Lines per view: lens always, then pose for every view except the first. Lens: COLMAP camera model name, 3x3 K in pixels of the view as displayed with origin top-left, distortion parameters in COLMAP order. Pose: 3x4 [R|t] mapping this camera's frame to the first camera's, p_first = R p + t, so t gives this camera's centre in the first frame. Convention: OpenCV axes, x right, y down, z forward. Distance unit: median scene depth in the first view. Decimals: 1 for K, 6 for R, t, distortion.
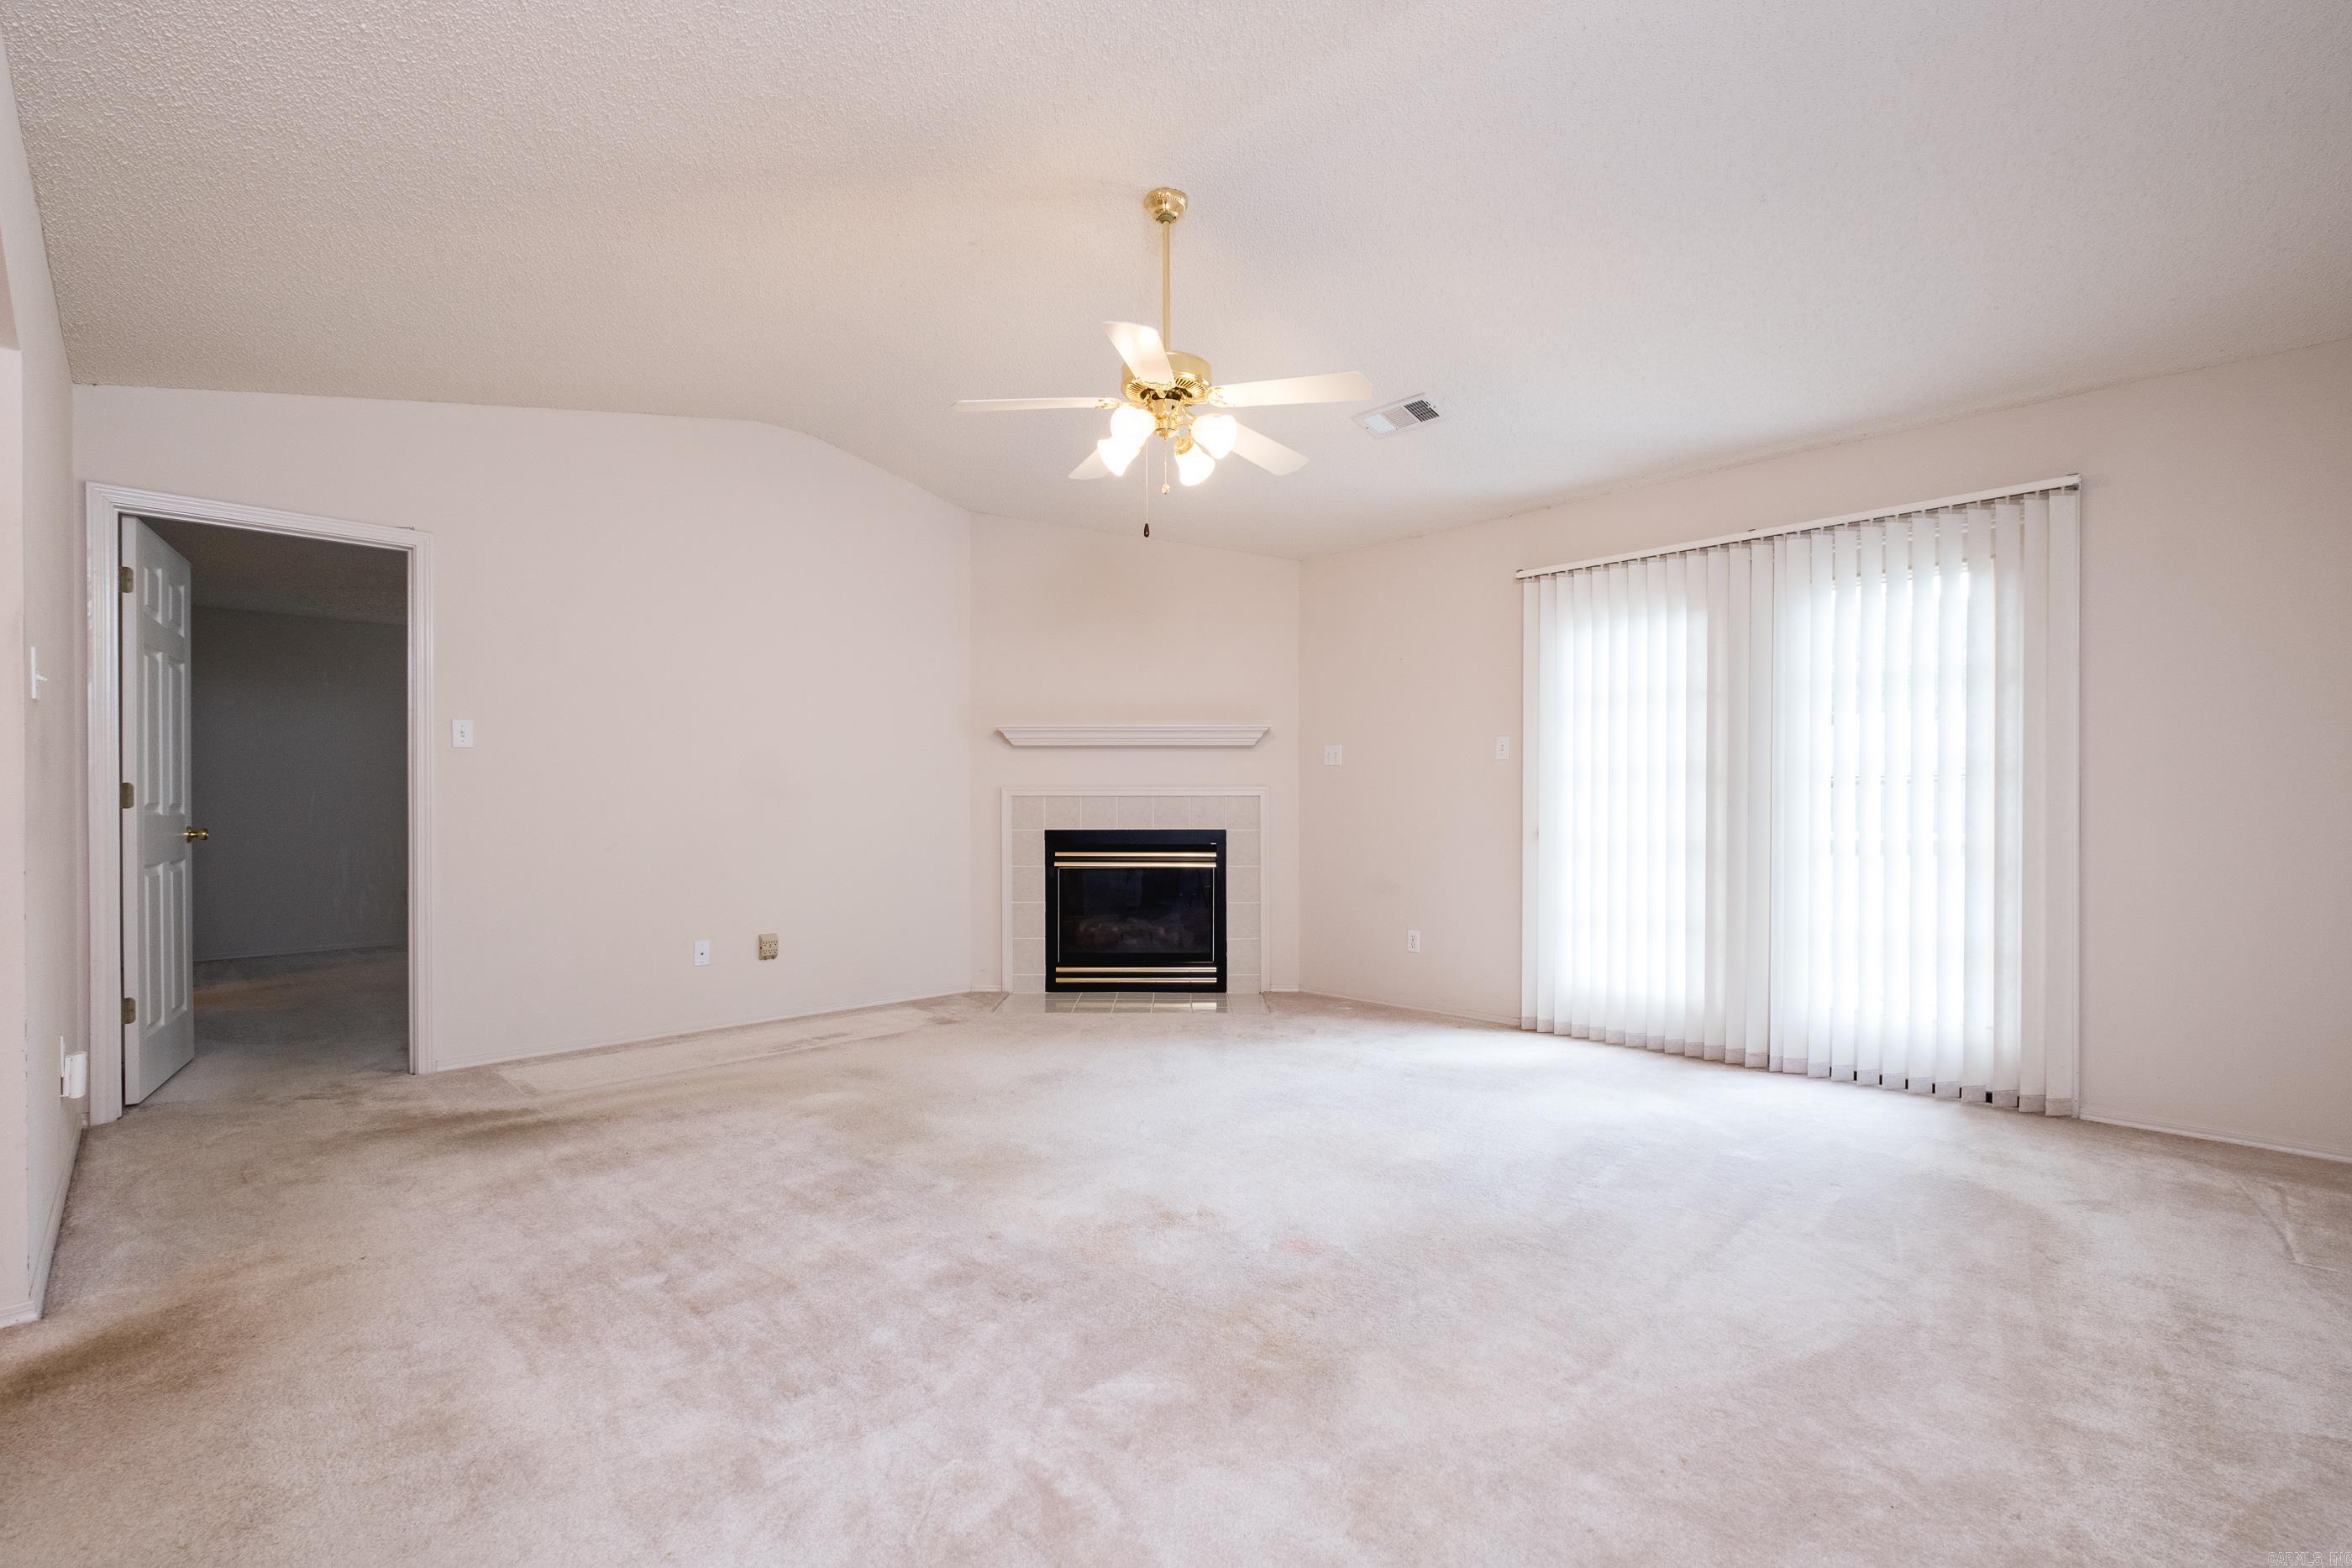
lens RADIAL K [[1011.2, 0, 1182.5], [0, 1011.2, 810.7], [0, 0, 1]] dist [0.000178, -0.000338]
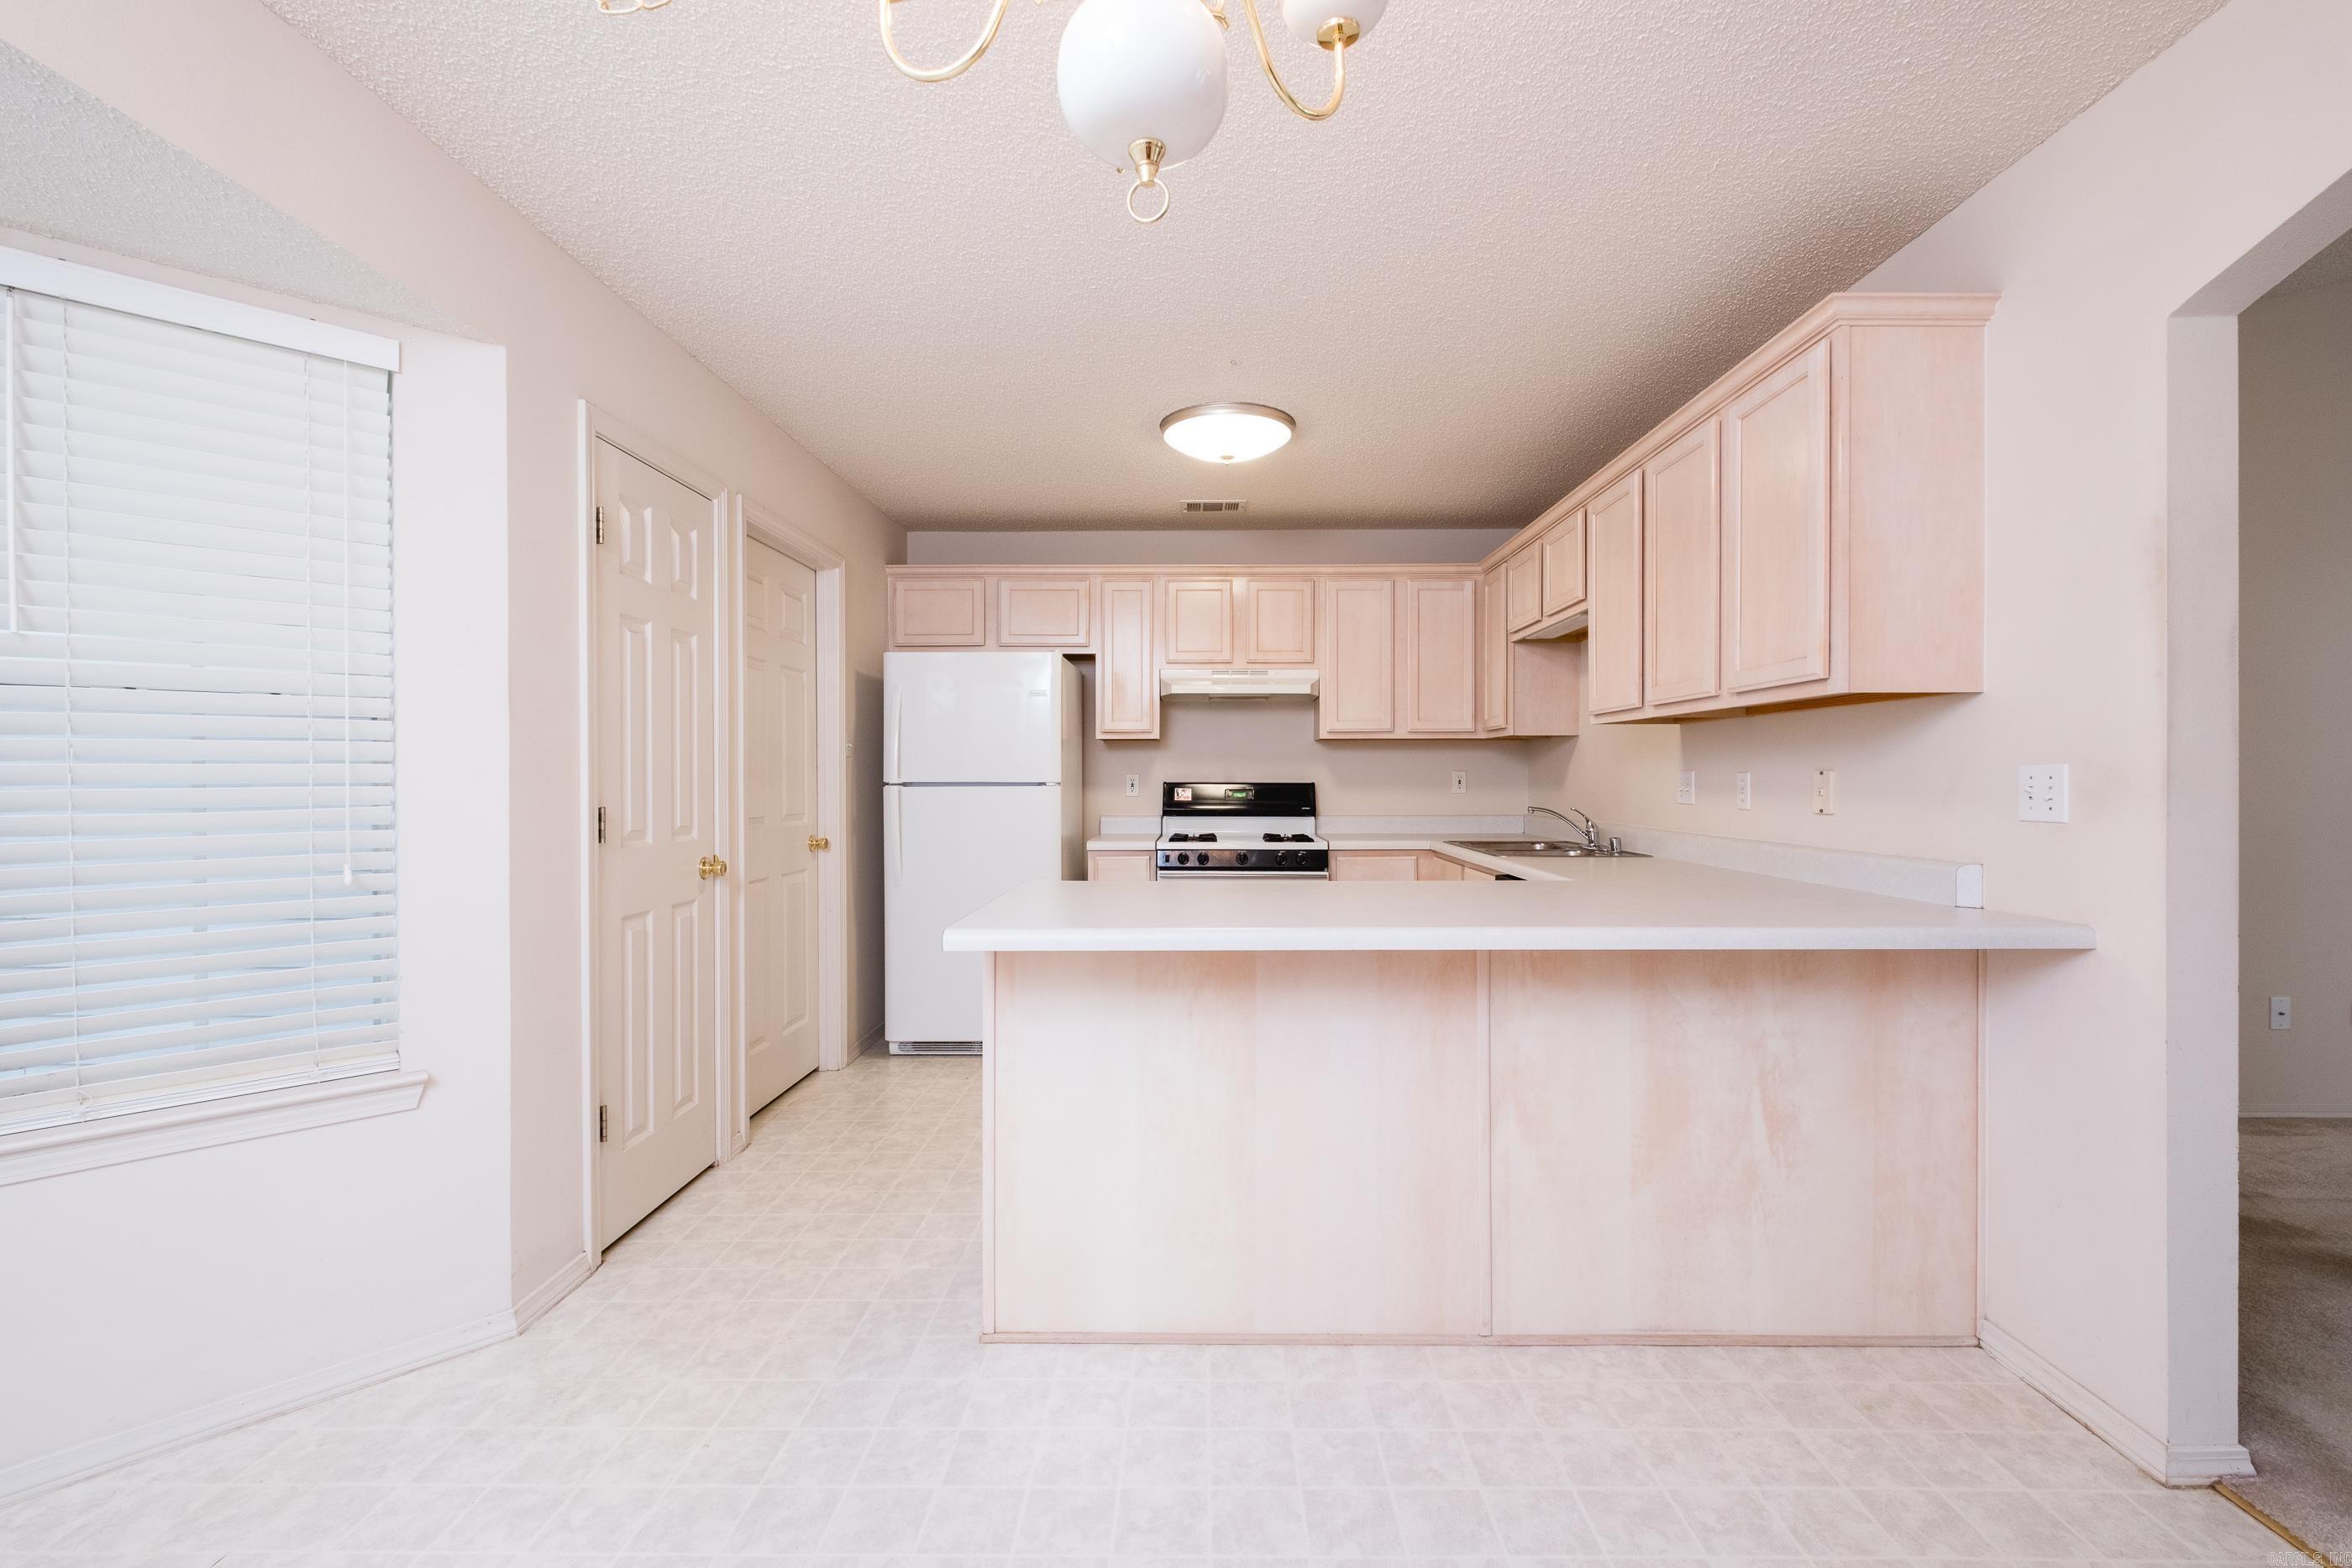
lens RADIAL K [[1010.4, 0, 1186.3], [0, 1010.4, 772.4], [0, 0, 1]] dist [0.008513, -0.007180]
pose [[0.697807, -0.002483, -0.716282, -0.419410], [-0.003436, 0.999971, -0.006815, -0.024008], [0.716278, 0.007217, 0.697778, -0.081815]]
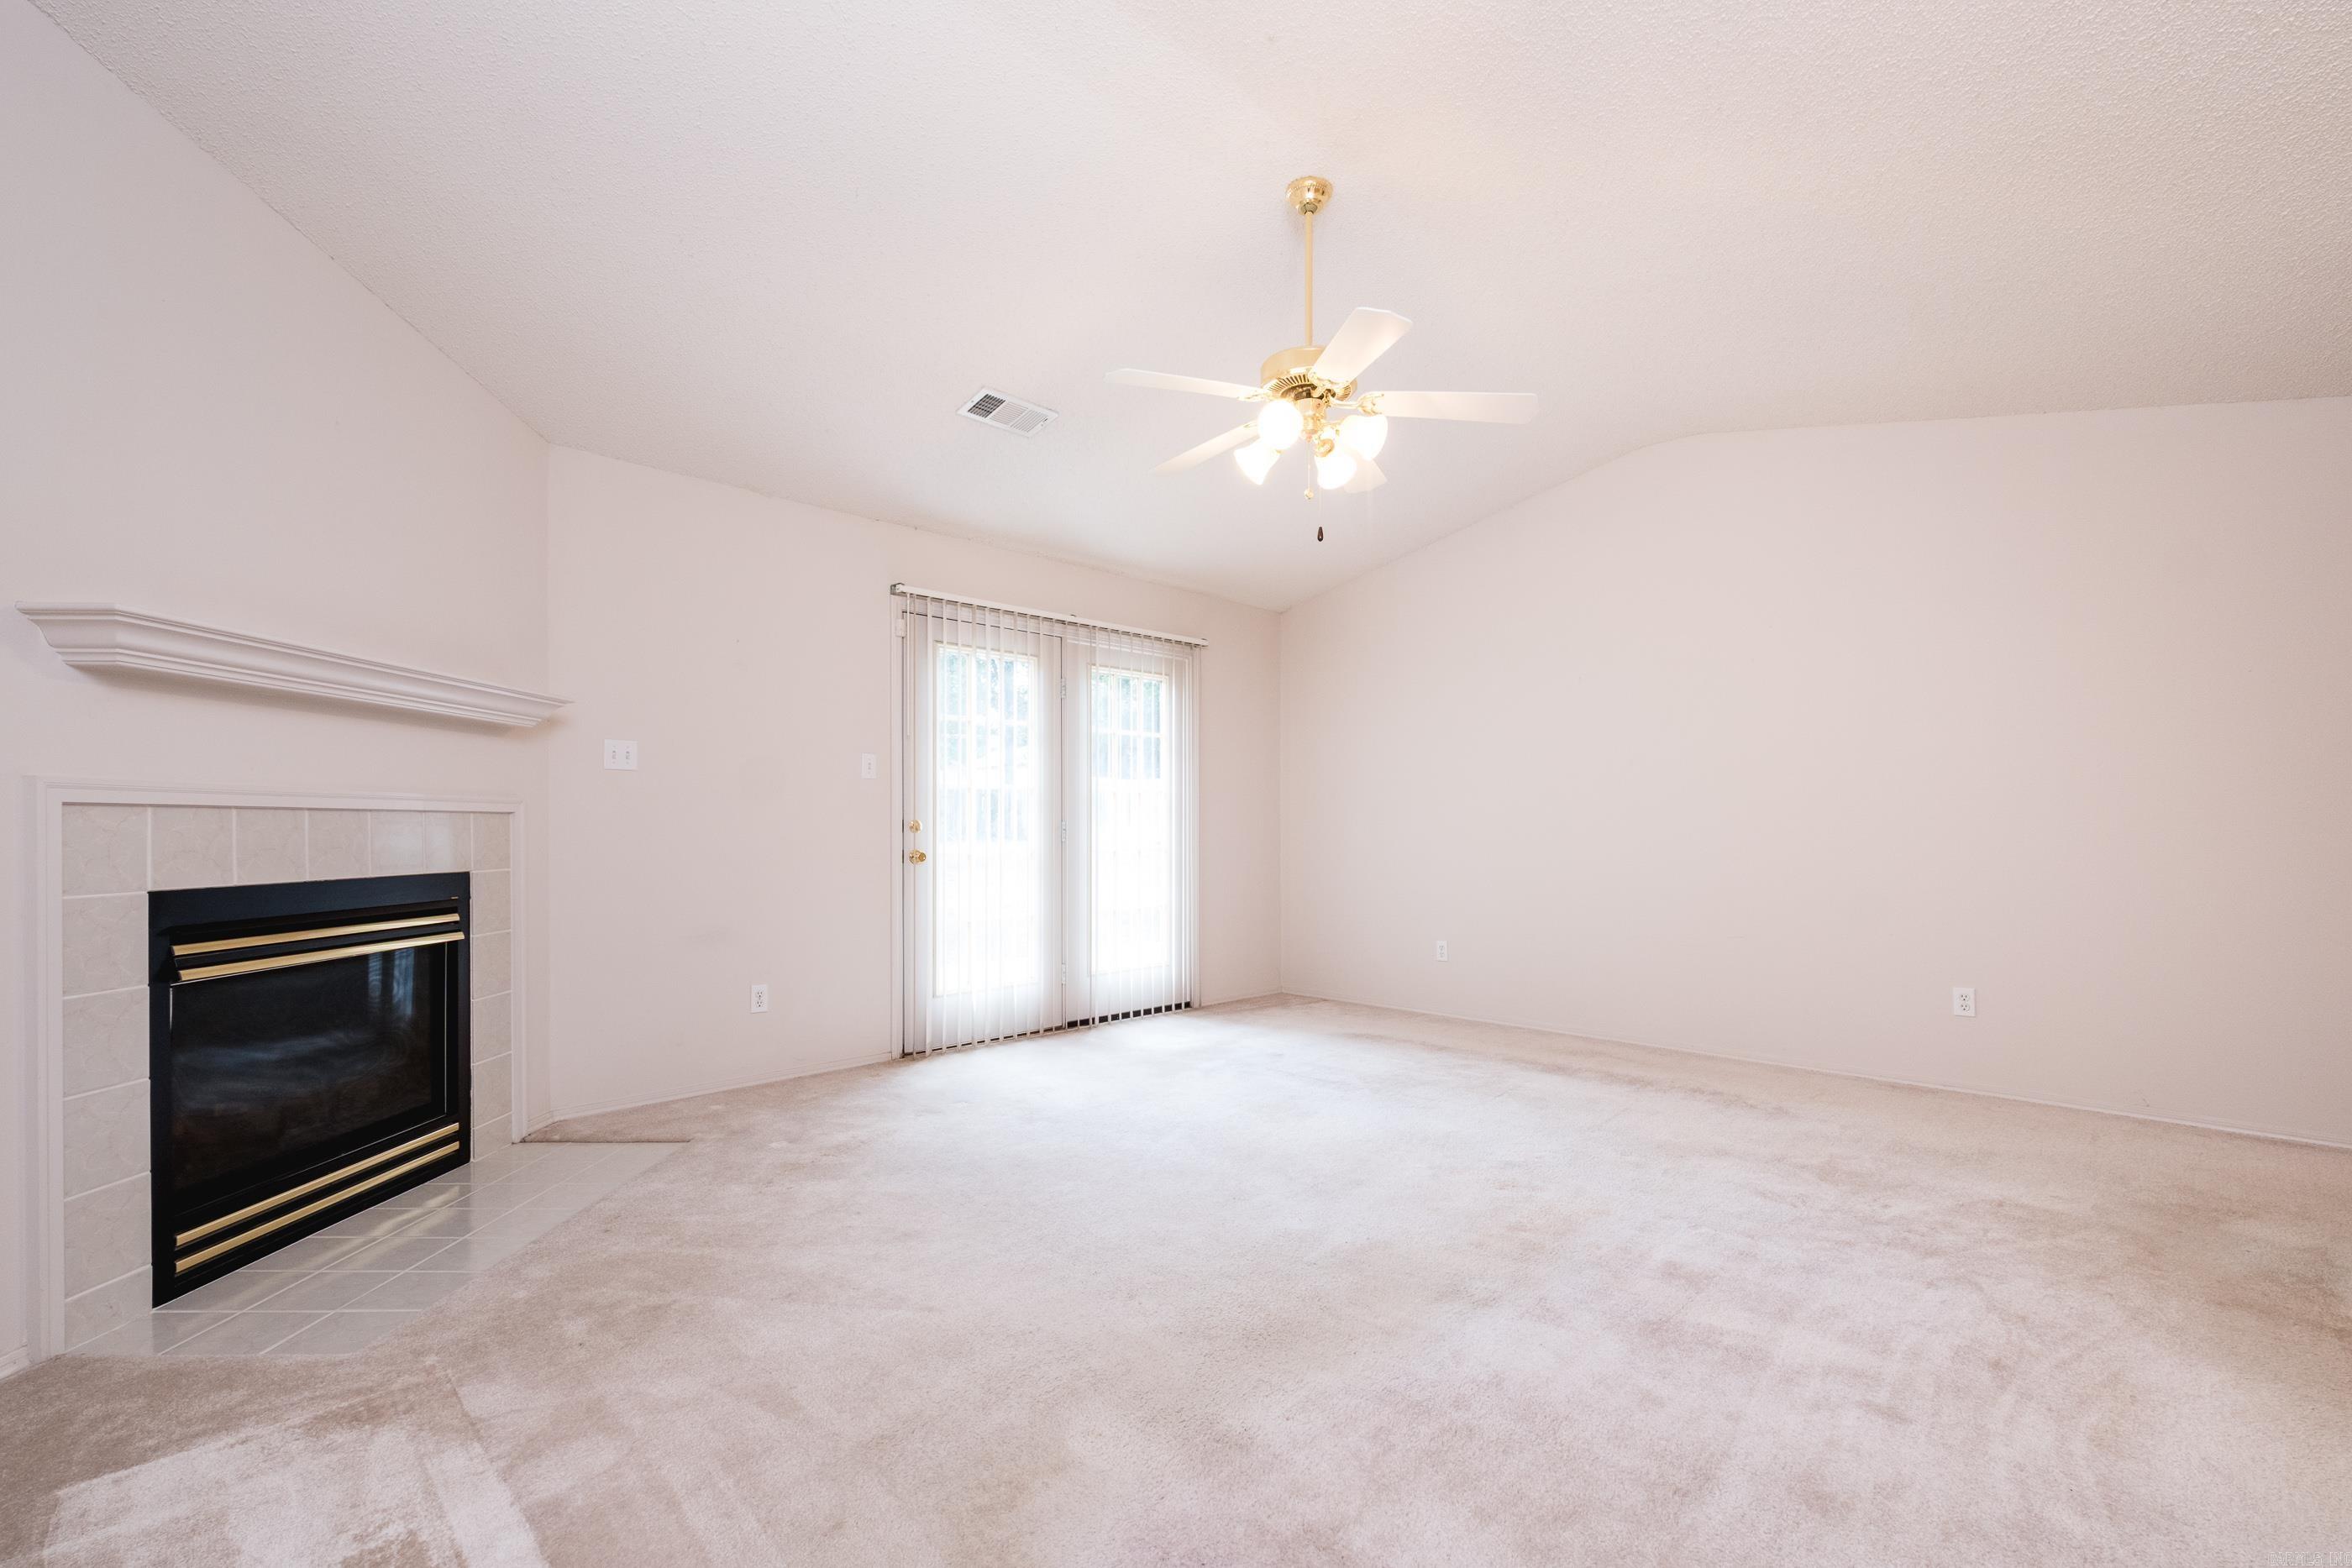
lens RADIAL K [[1035.7, 0, 1200.1], [0, 1035.7, 832.2], [0, 0, 1]] dist [0.000085, -0.006640]
pose [[-0.012659, -0.005703, 0.999904, -0.542232], [0.003955, 0.999976, 0.005754, -0.004530], [-0.999912, 0.004028, -0.012636, 0.610934]]
